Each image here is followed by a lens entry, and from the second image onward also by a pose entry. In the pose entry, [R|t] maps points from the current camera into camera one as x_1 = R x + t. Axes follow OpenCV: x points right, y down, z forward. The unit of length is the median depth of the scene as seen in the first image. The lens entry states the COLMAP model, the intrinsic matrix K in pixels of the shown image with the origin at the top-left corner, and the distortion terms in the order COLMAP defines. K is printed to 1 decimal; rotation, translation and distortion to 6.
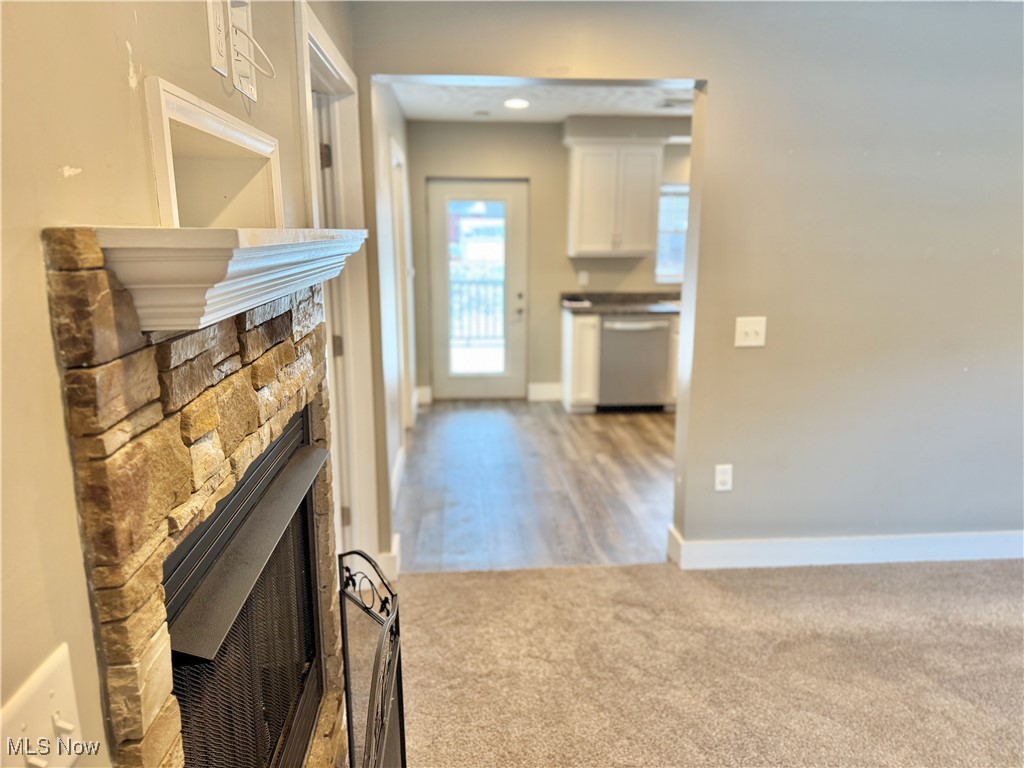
lens RADIAL K [[716.2, 0, 512.0], [0, 716.2, 384.0], [0, 0, 1]] dist [0.115427, -0.138429]
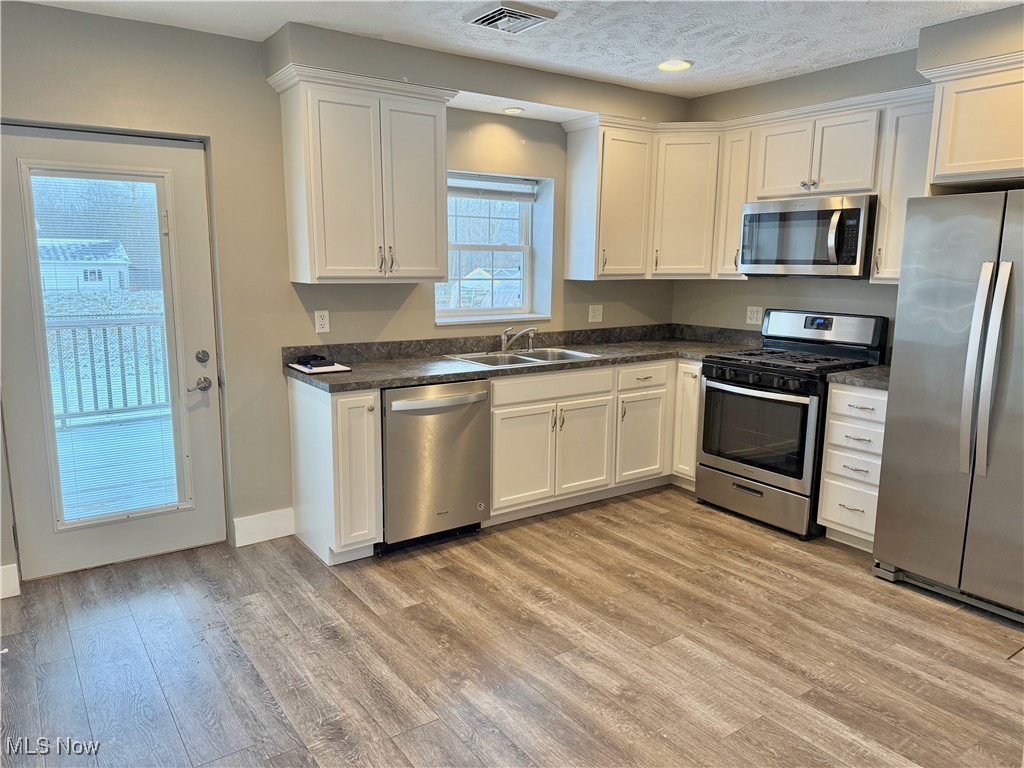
lens RADIAL K [[716.2, 0, 512.0], [0, 716.2, 384.0], [0, 0, 1]] dist [0.115427, -0.138429]
pose [[0.862211, -0.077964, 0.500514, -0.065867], [0.094439, 0.995501, -0.007619, -0.079496], [-0.497668, 0.053838, 0.865695, 0.426532]]
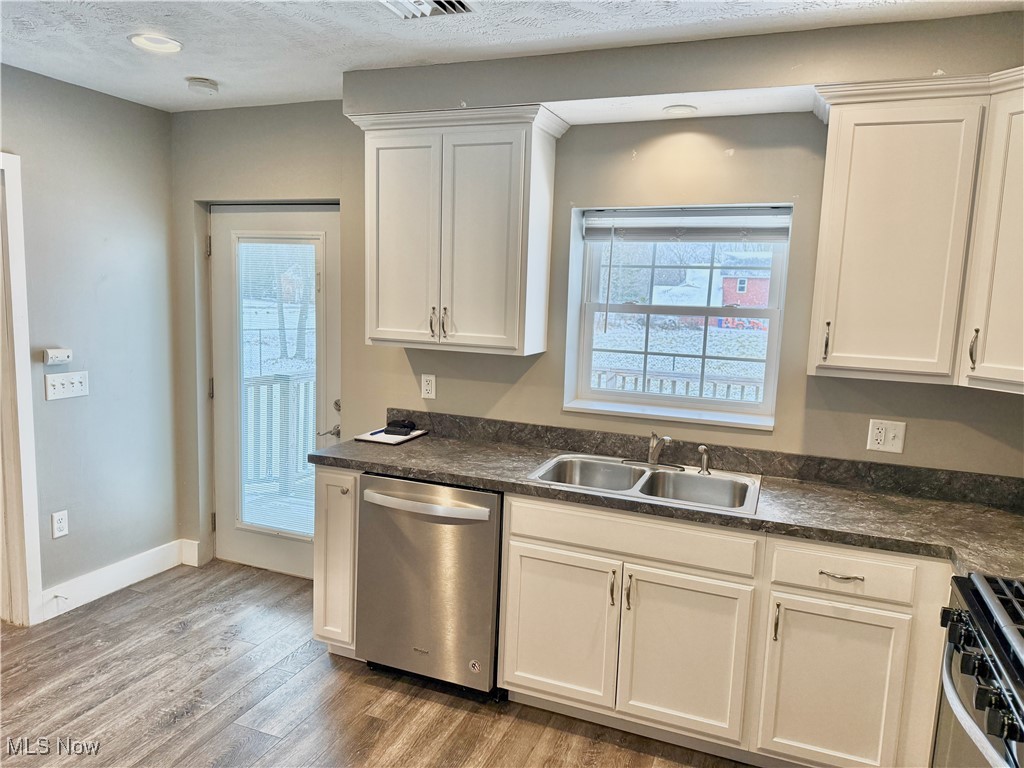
lens RADIAL K [[716.2, 0, 512.0], [0, 716.2, 384.0], [0, 0, 1]] dist [0.115427, -0.138429]
pose [[0.892134, 0.092095, -0.442284, 0.394907], [-0.128617, 0.990264, -0.053237, -0.131505], [0.433075, 0.104380, 0.895294, 0.563742]]
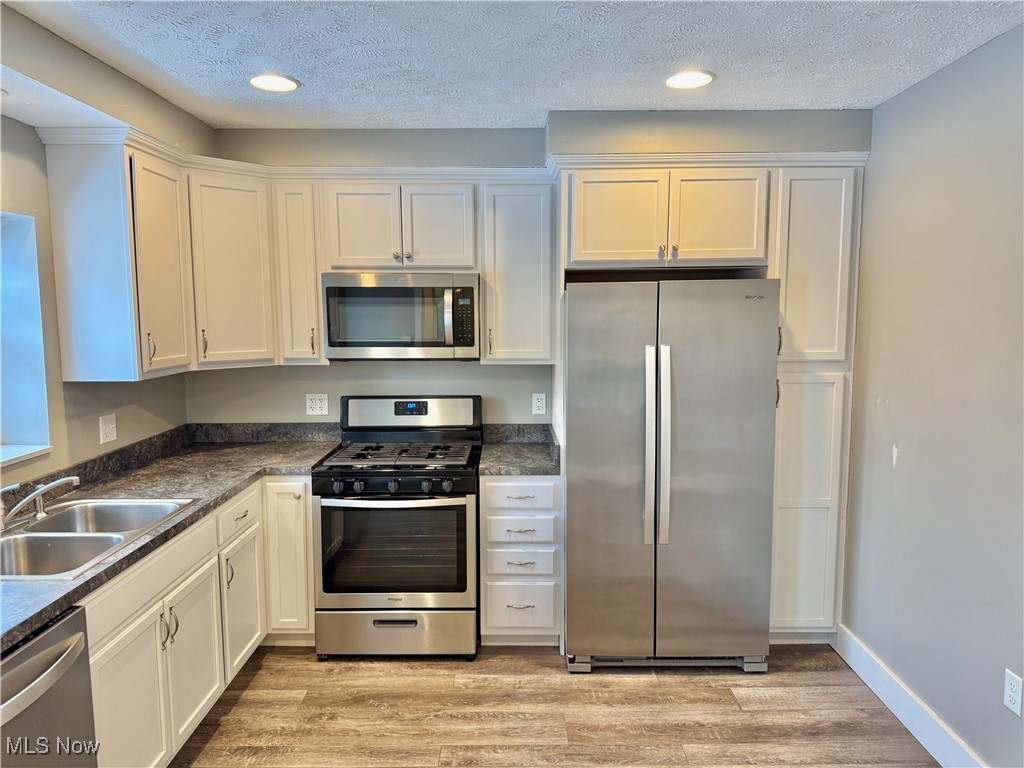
lens RADIAL K [[718.7, 0, 509.4], [0, 718.7, 386.6], [0, 0, 1]] dist [0.141556, -0.237063]
pose [[0.093092, -0.107428, 0.989845, -0.064247], [0.208802, 0.974161, 0.086089, -0.166016], [-0.973517, 0.198667, 0.113117, 0.714970]]
